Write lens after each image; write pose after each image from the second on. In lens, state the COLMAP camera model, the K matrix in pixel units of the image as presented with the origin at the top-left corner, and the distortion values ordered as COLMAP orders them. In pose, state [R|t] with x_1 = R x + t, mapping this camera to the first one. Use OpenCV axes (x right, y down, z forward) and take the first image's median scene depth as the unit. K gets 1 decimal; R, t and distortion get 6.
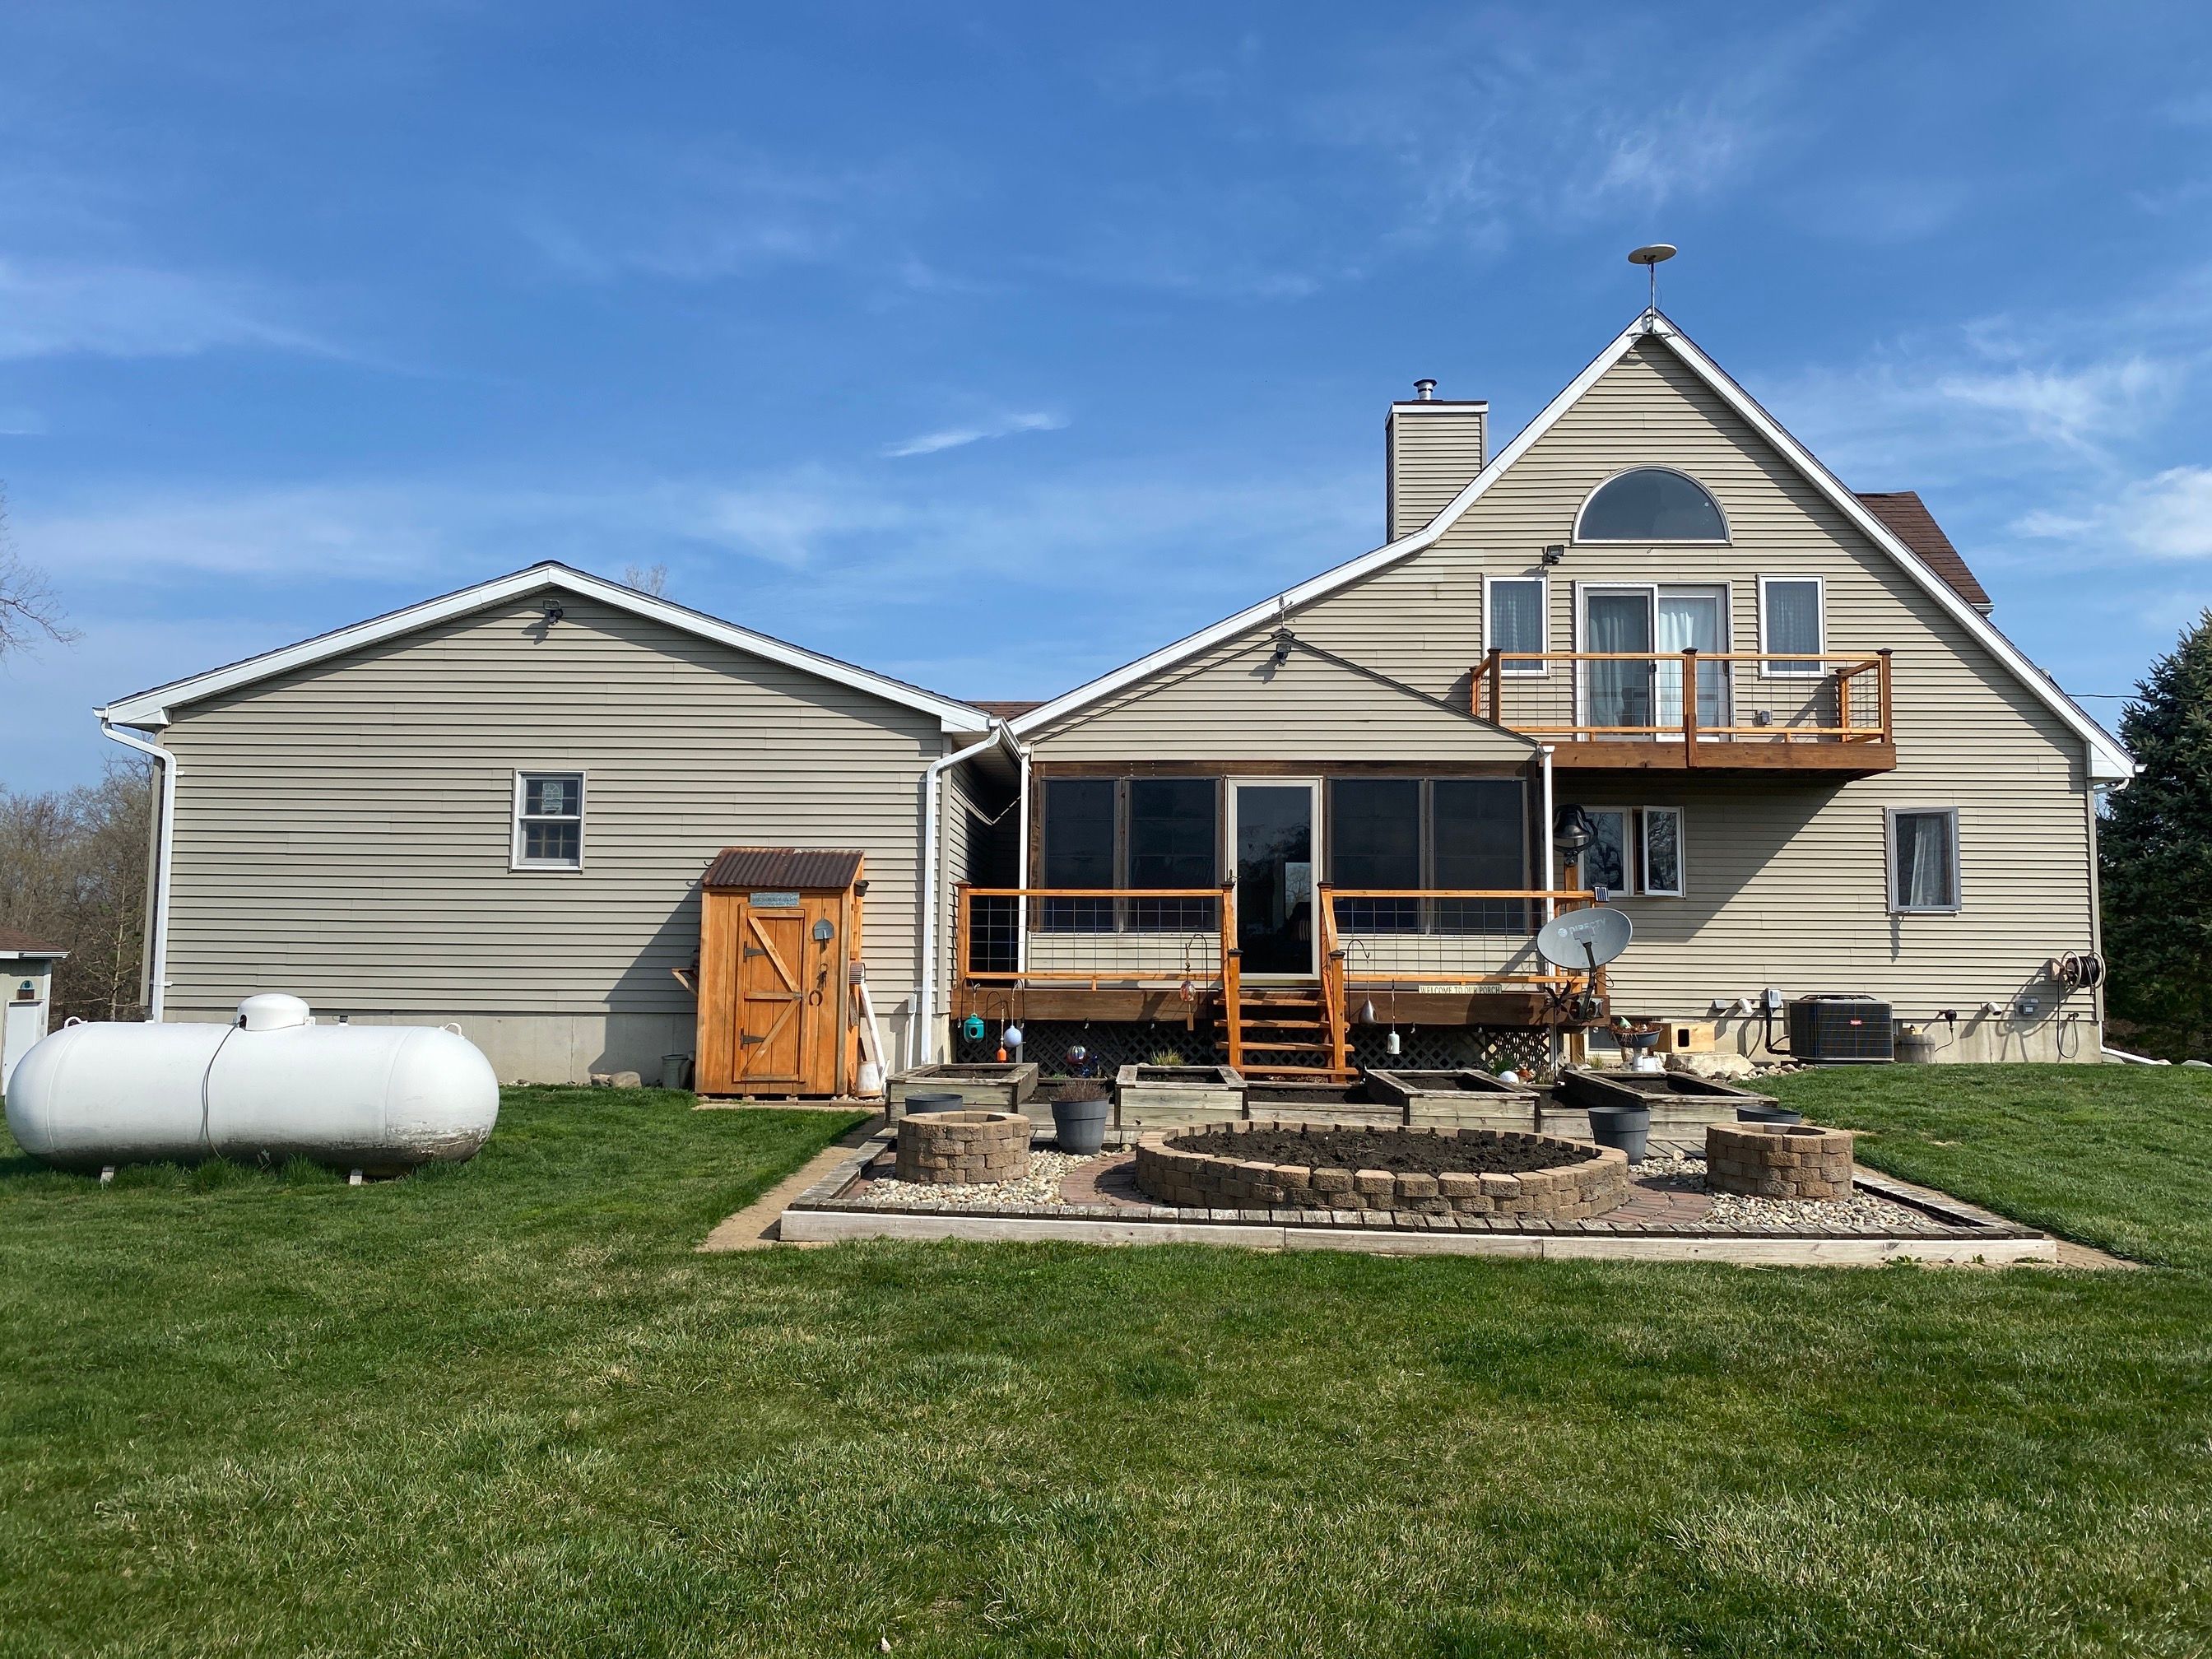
lens RADIAL K [[1711.3, 0, 1106.0], [0, 1711.3, 829.5], [0, 0, 1]] dist [0.046233, -0.182779]
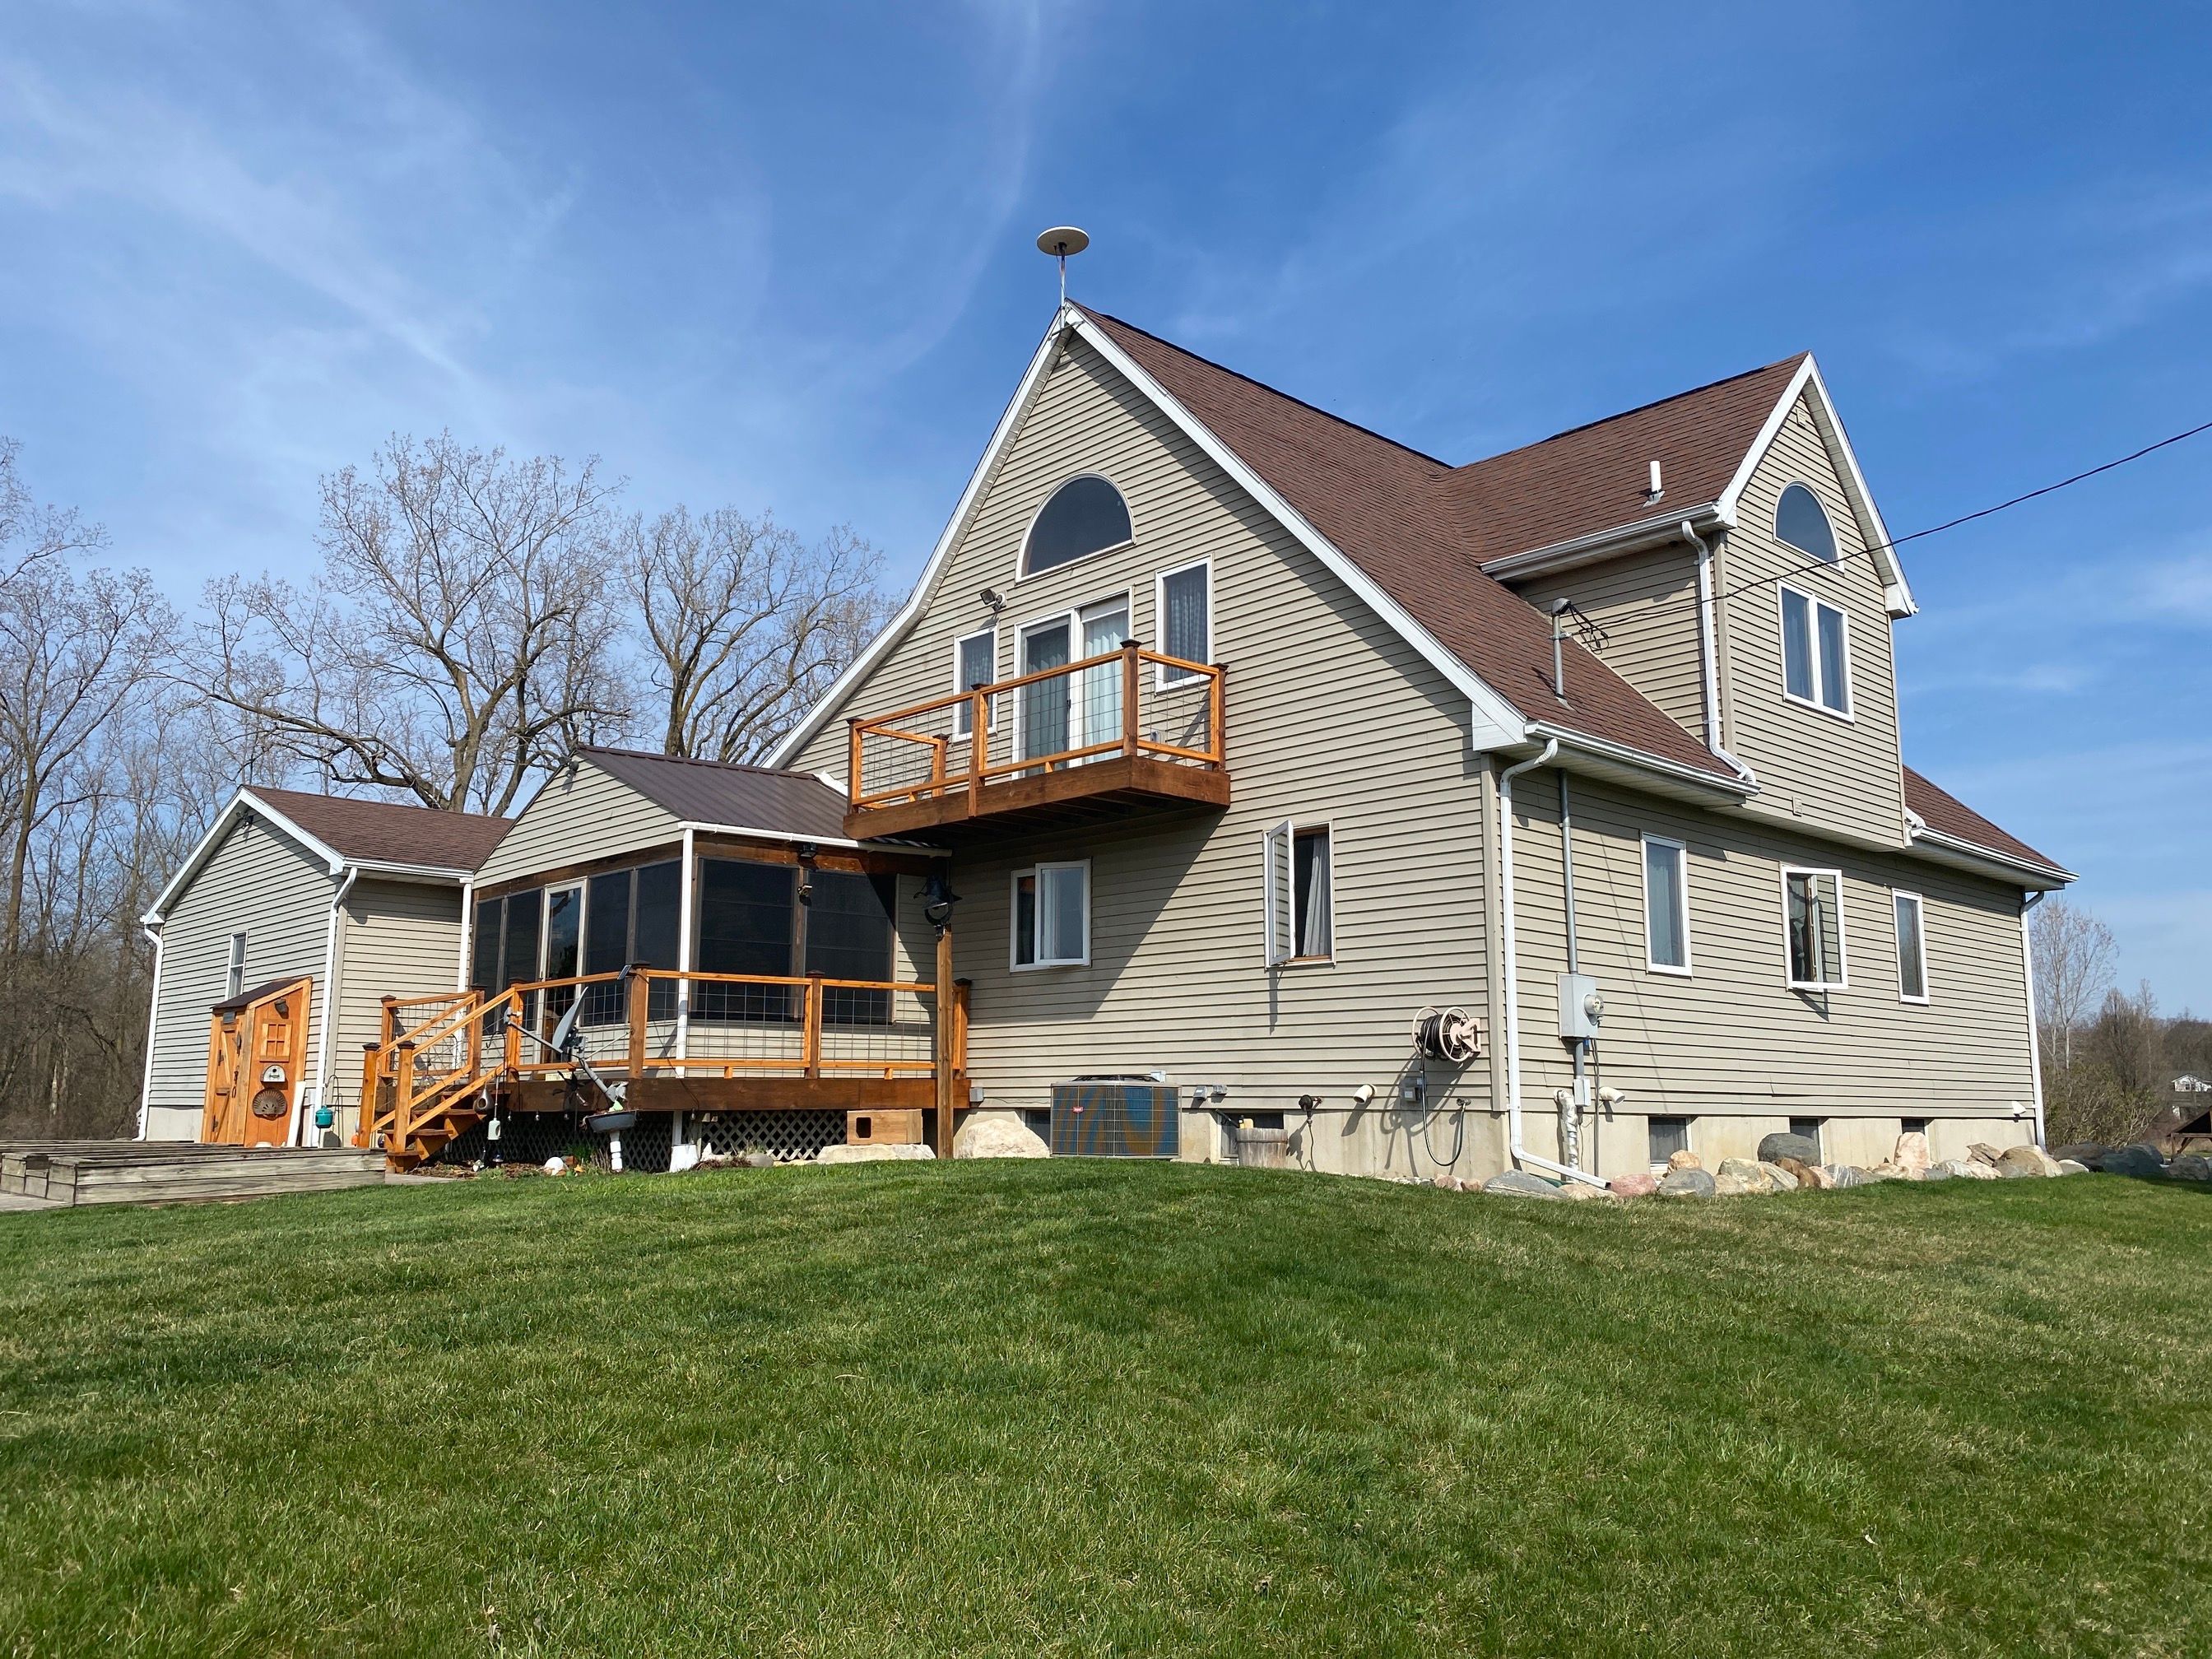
lens RADIAL K [[1676.7, 0, 1093.9], [0, 1676.7, 837.0], [0, 0, 1]] dist [0.108591, -0.168784]
pose [[0.714434, -0.118756, -0.689551, 0.915102], [0.065153, 0.992501, -0.103427, 0.062357], [0.696663, 0.028965, 0.716814, 0.402455]]
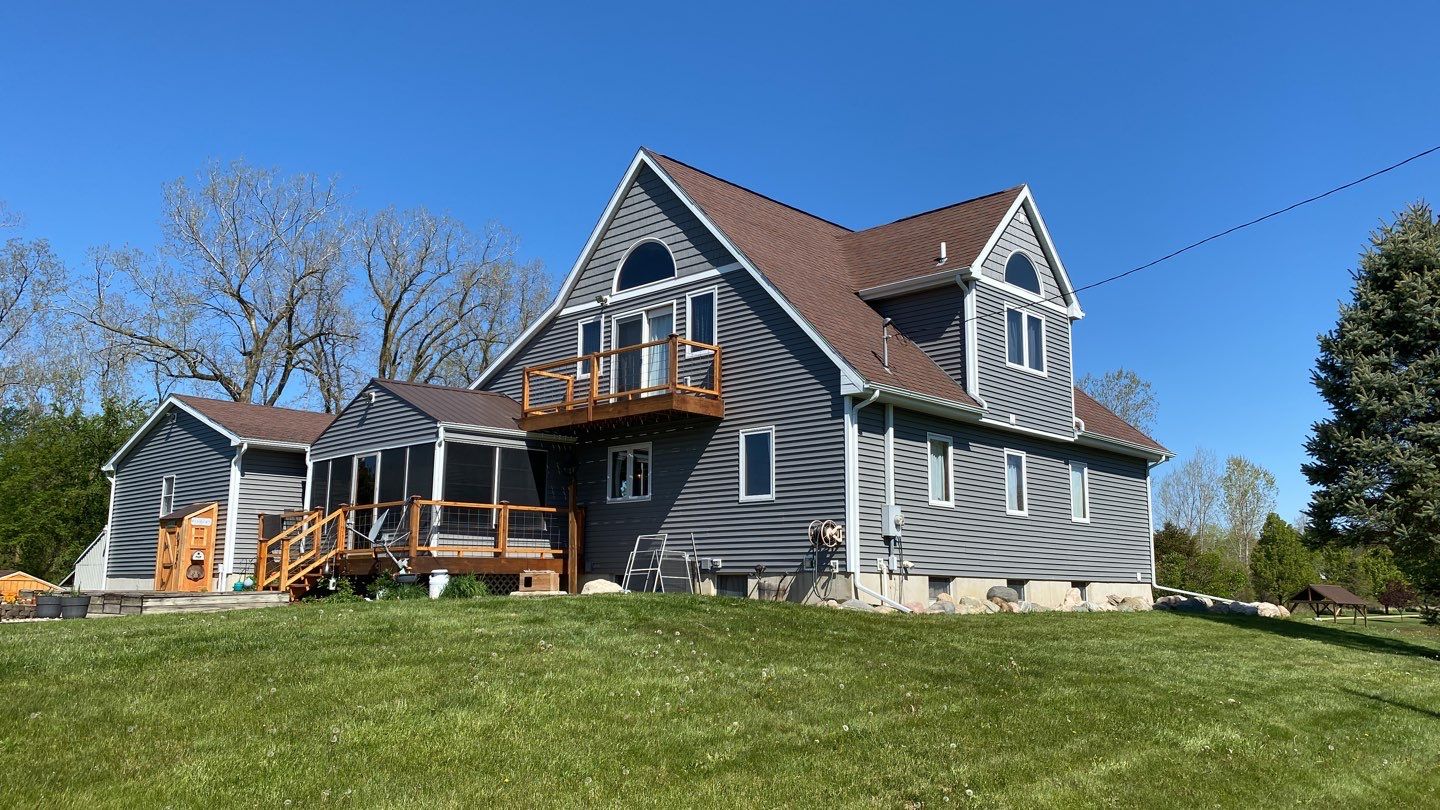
lens RADIAL K [[1095.6, 0, 720.0], [0, 1095.6, 405.0], [0, 0, 1]] dist [0.088841, -0.146266]
pose [[0.758303, -0.114441, -0.641778, 1.058830], [0.059727, 0.992526, -0.106415, 0.065279], [0.649160, 0.042364, 0.759471, 0.250341]]
